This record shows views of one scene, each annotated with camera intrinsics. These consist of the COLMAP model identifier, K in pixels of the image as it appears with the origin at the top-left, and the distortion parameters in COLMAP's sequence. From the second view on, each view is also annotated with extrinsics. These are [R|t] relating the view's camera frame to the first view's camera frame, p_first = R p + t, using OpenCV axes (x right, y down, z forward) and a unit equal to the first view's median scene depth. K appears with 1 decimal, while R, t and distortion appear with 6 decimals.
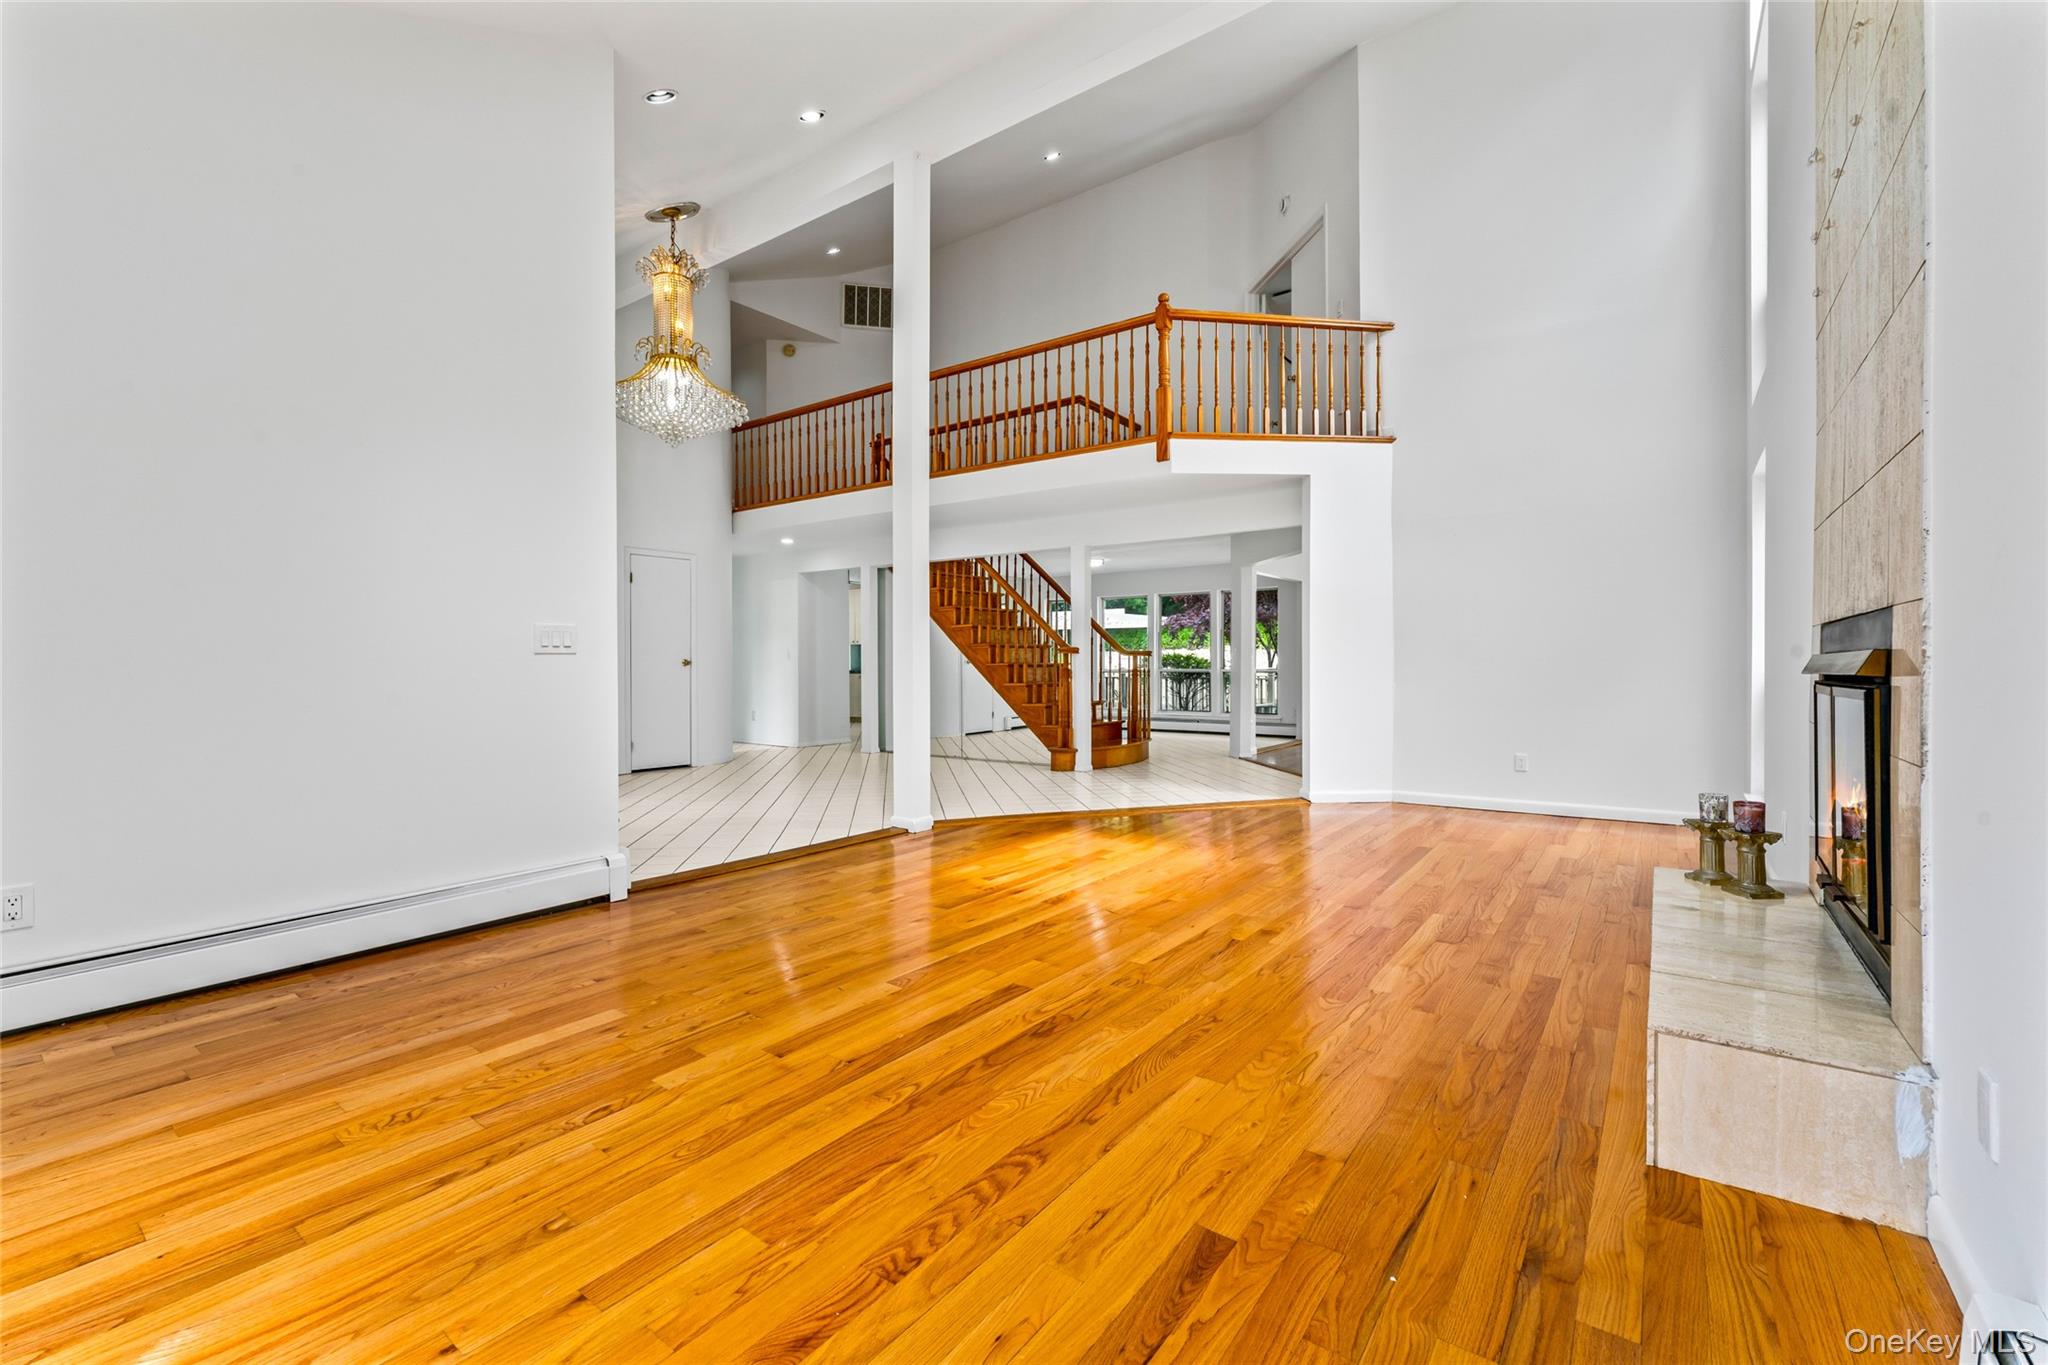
lens RADIAL K [[869.8, 0, 1018.3], [0, 869.8, 658.6], [0, 0, 1]] dist [-0.002440, 0.000045]
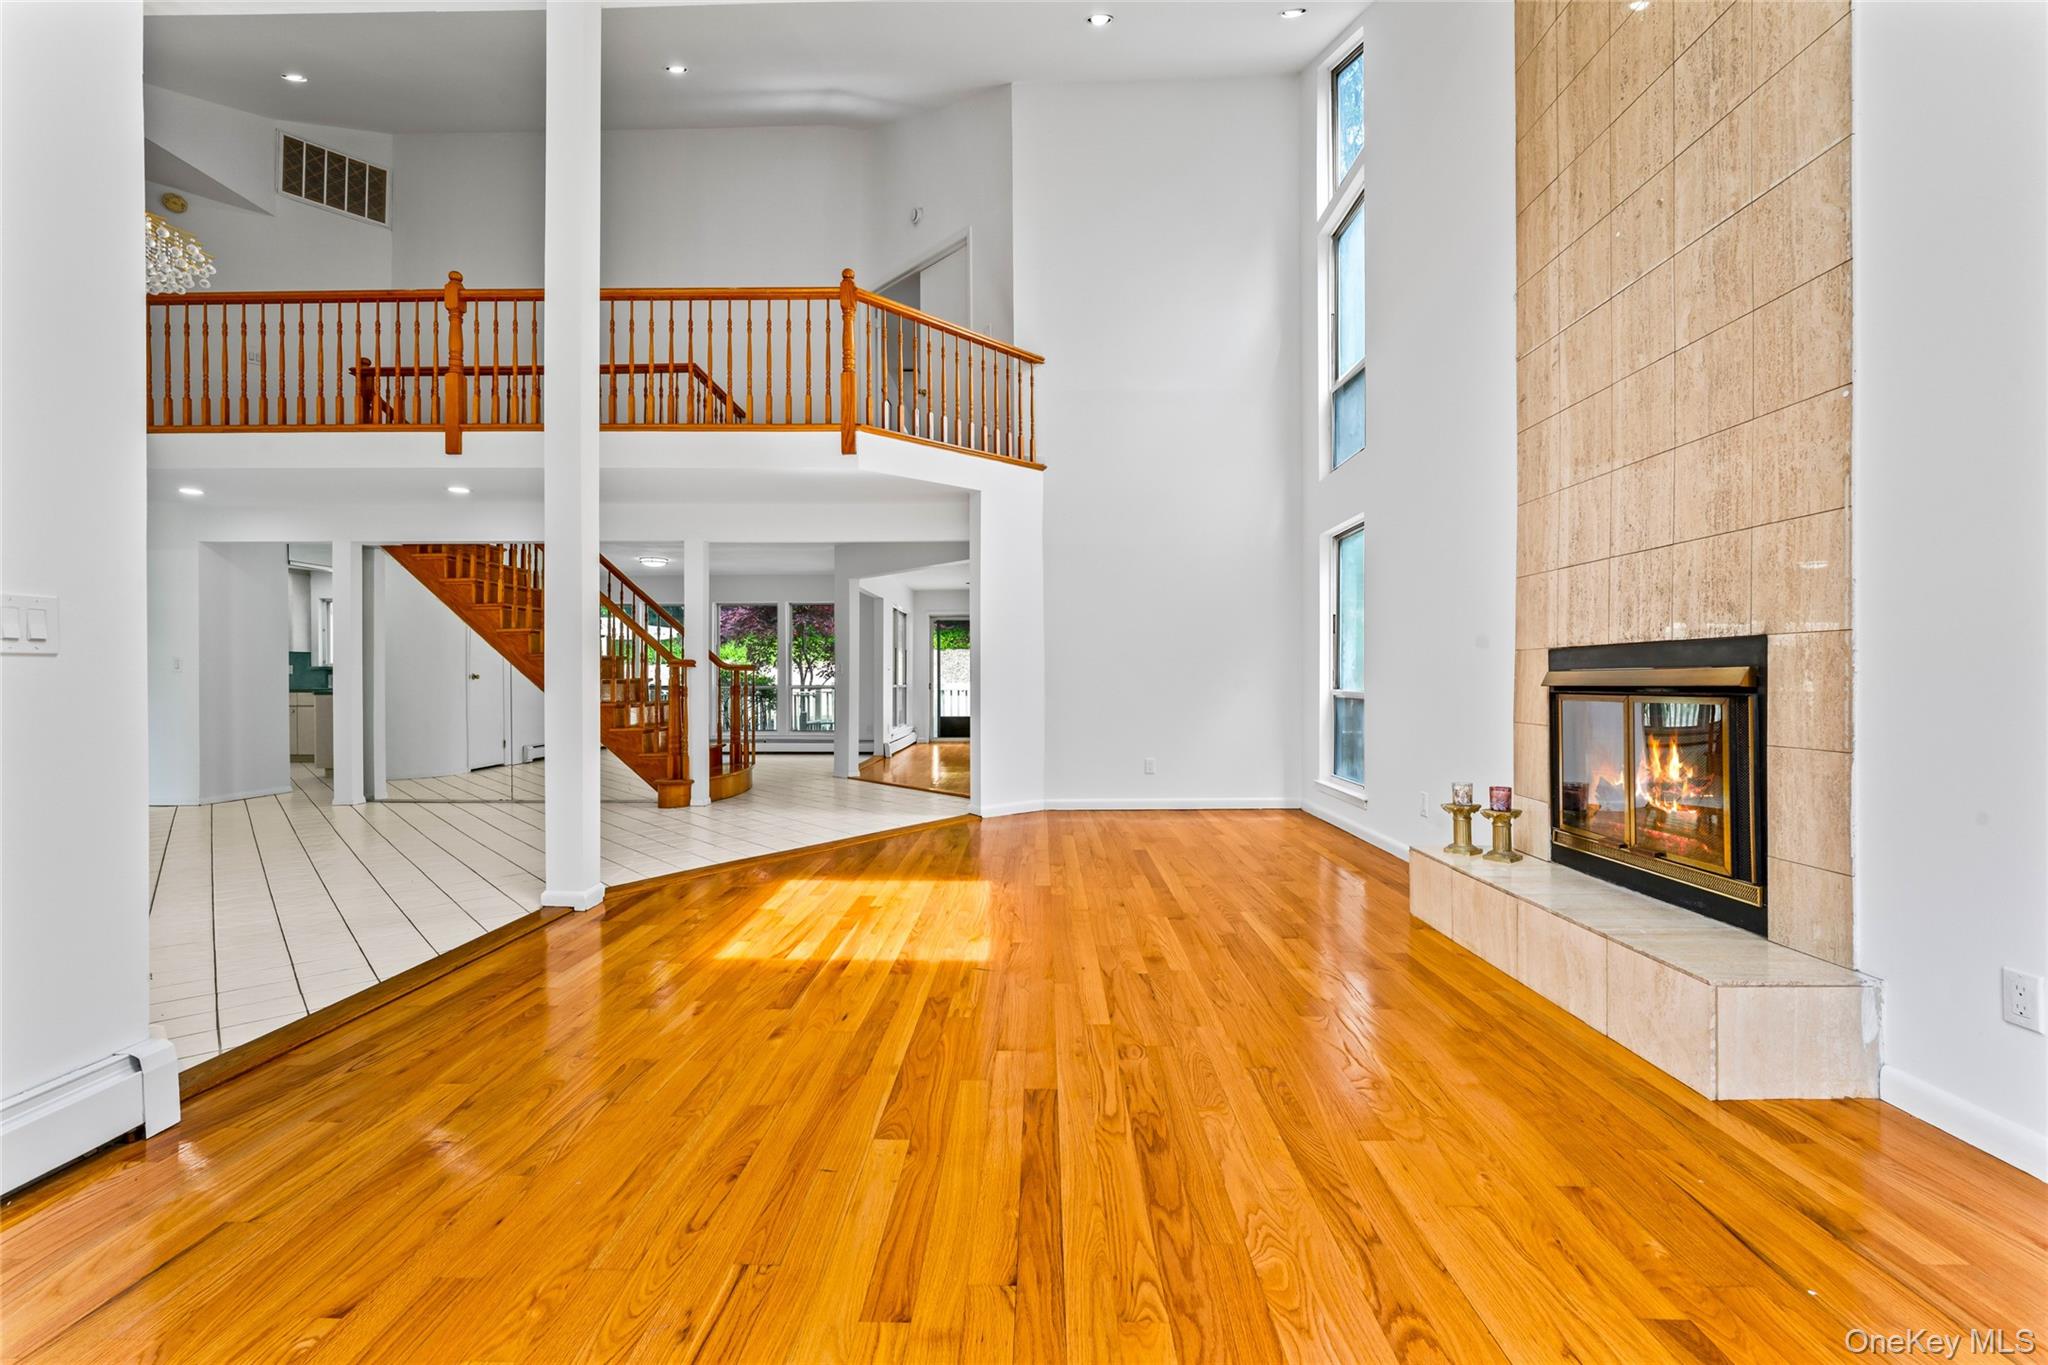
lens RADIAL K [[861.2, 0, 1017.6], [0, 861.2, 672.3], [0, 0, 1]] dist [-0.002756, -0.000128]
pose [[0.812278, 0.005688, 0.583243, -0.359342], [-0.003670, 0.999982, -0.004641, 0.004099], [-0.583259, 0.001629, 0.812284, 0.295739]]
